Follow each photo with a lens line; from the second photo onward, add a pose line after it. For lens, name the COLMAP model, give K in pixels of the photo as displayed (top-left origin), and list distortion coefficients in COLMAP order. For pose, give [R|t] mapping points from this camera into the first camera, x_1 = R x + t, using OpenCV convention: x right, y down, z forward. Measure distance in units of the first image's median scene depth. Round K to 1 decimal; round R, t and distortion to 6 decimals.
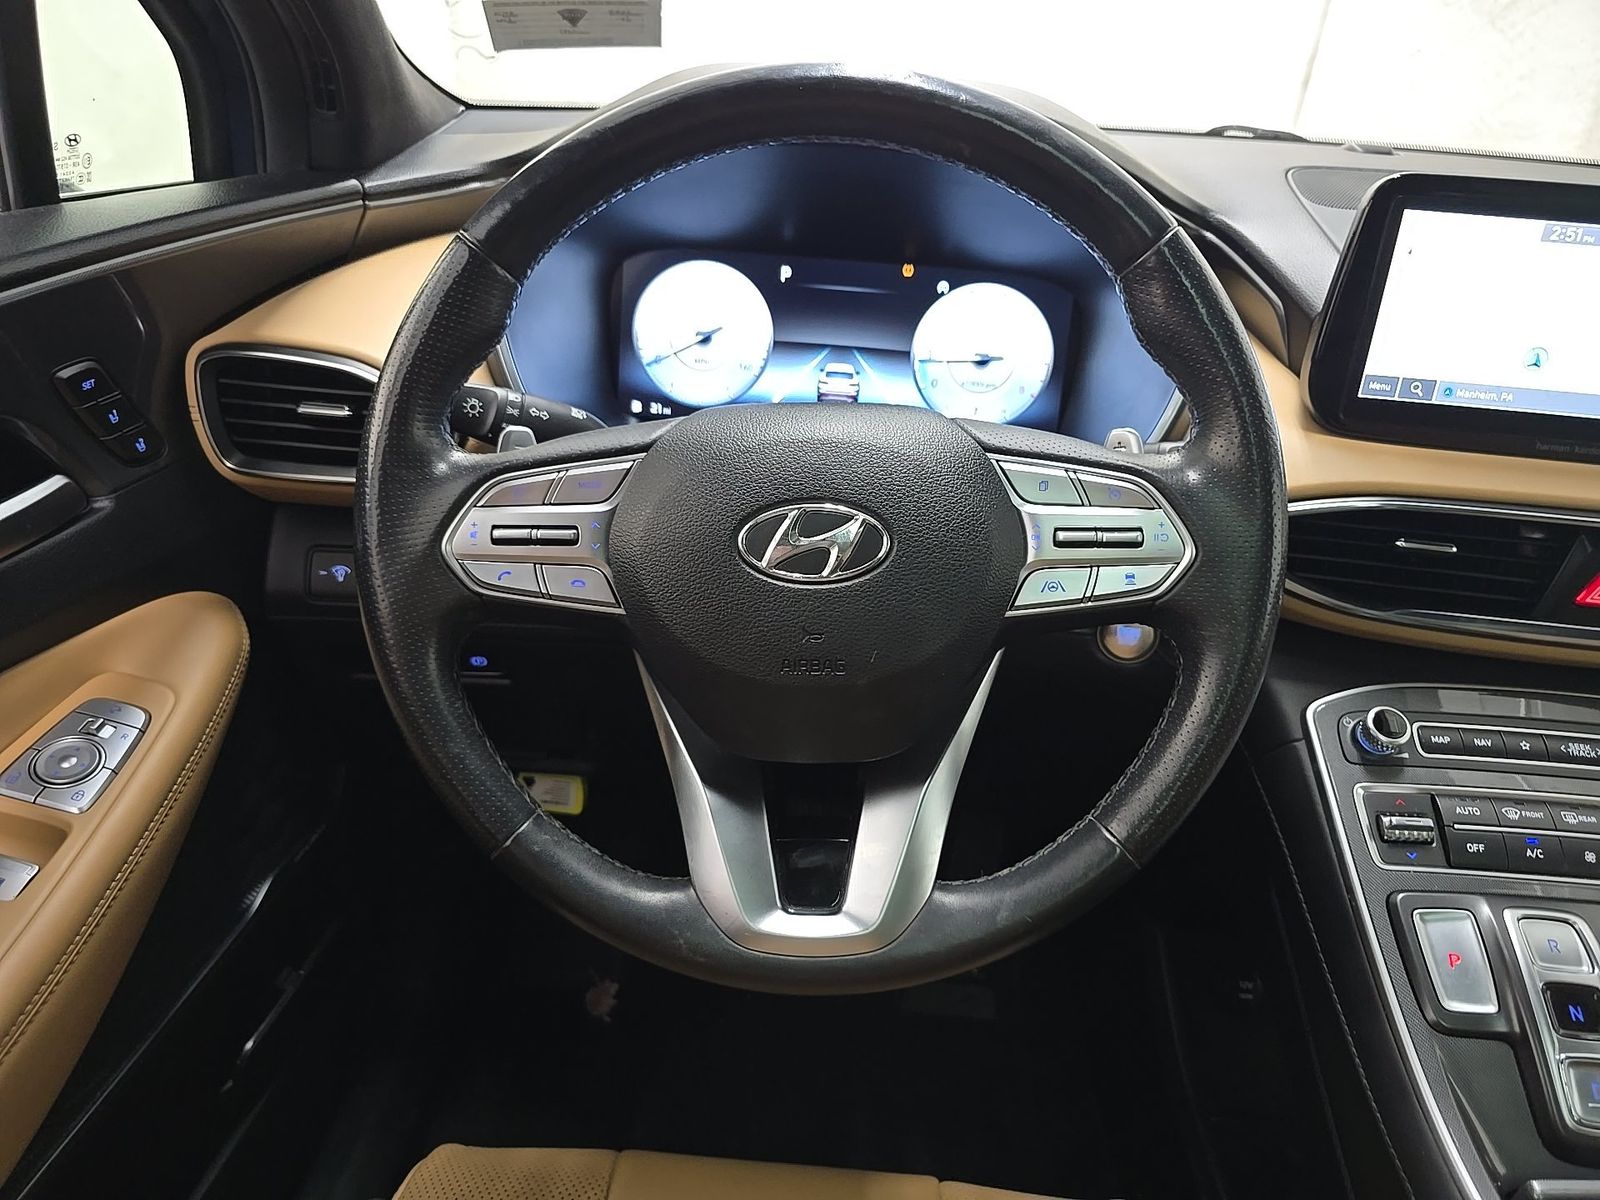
lens RADIAL K [[1101.2, 0, 804.4], [0, 1101.2, 586.5], [0, 0, 1]] dist [0.003959, -0.001142]
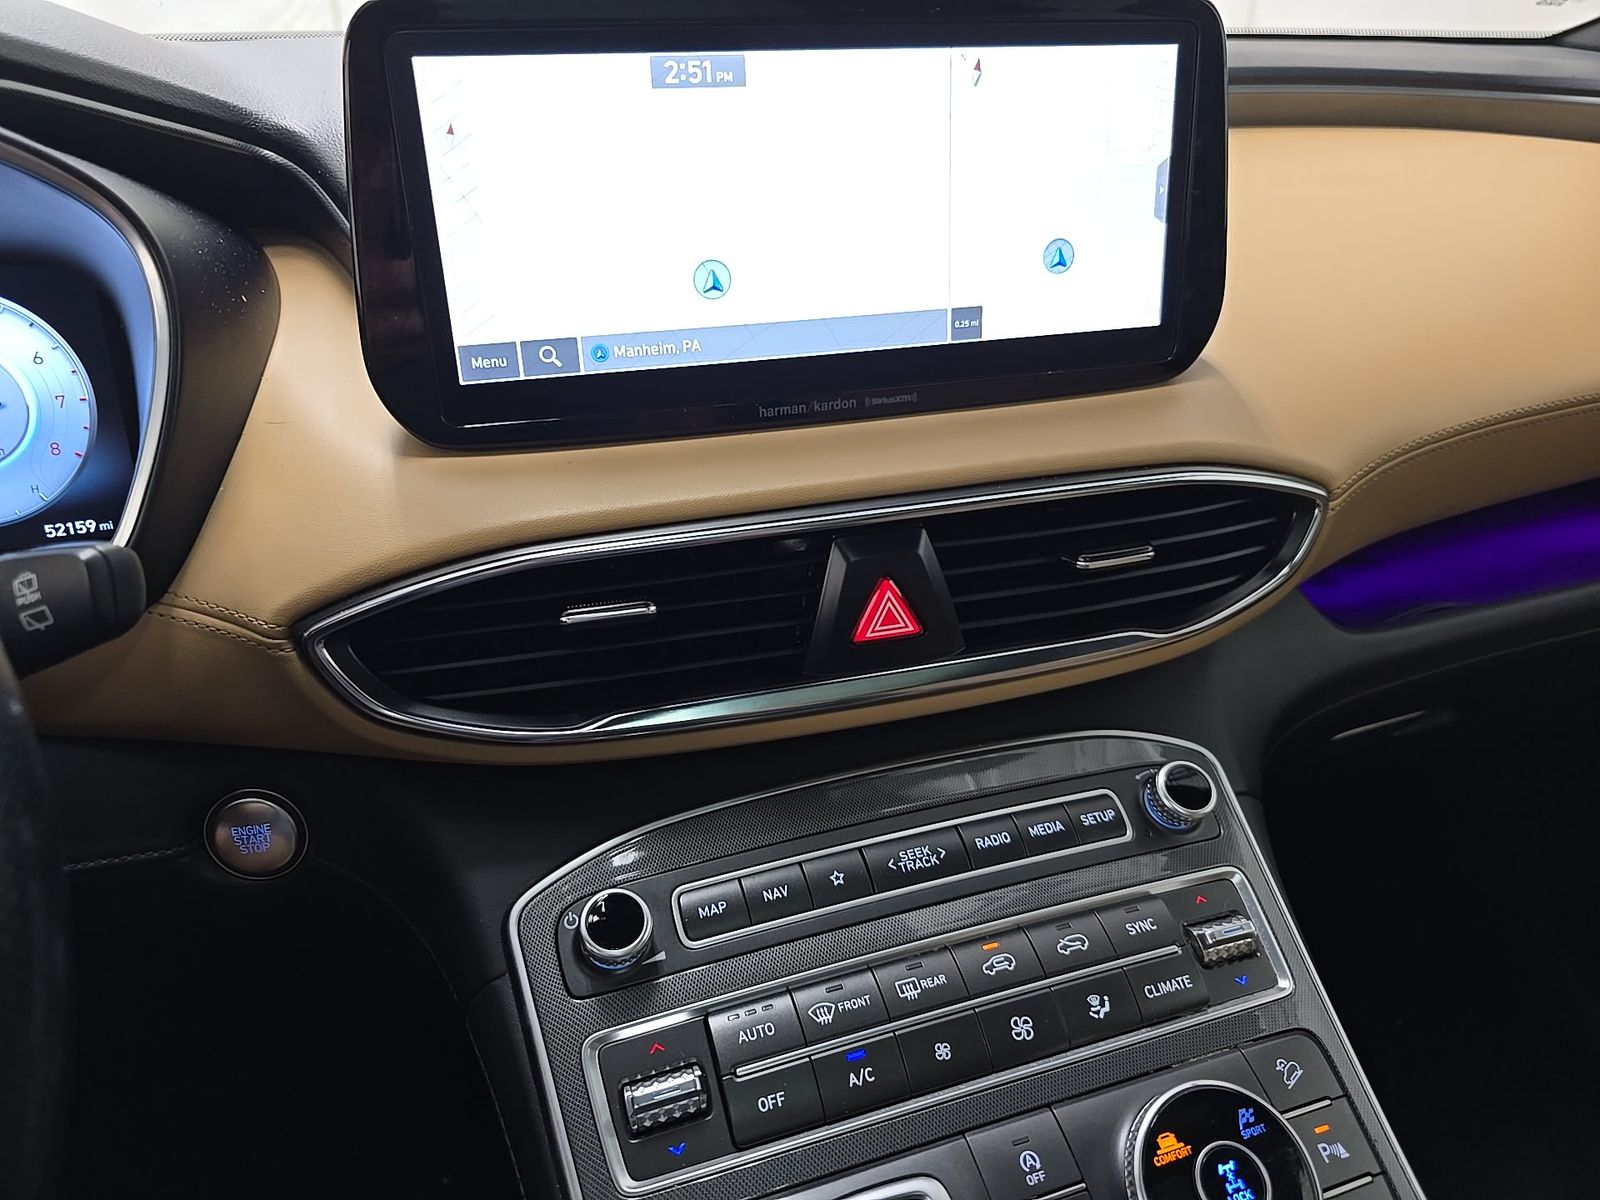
lens RADIAL K [[1096.1, 0, 797.7], [0, 1096.1, 591.8], [0, 0, 1]] dist [0.050577, -0.037082]
pose [[0.923343, -0.232624, 0.305489, 0.477237], [0.239069, 0.970859, 0.016701, -0.031070], [-0.300472, 0.057613, 0.952049, 0.396793]]
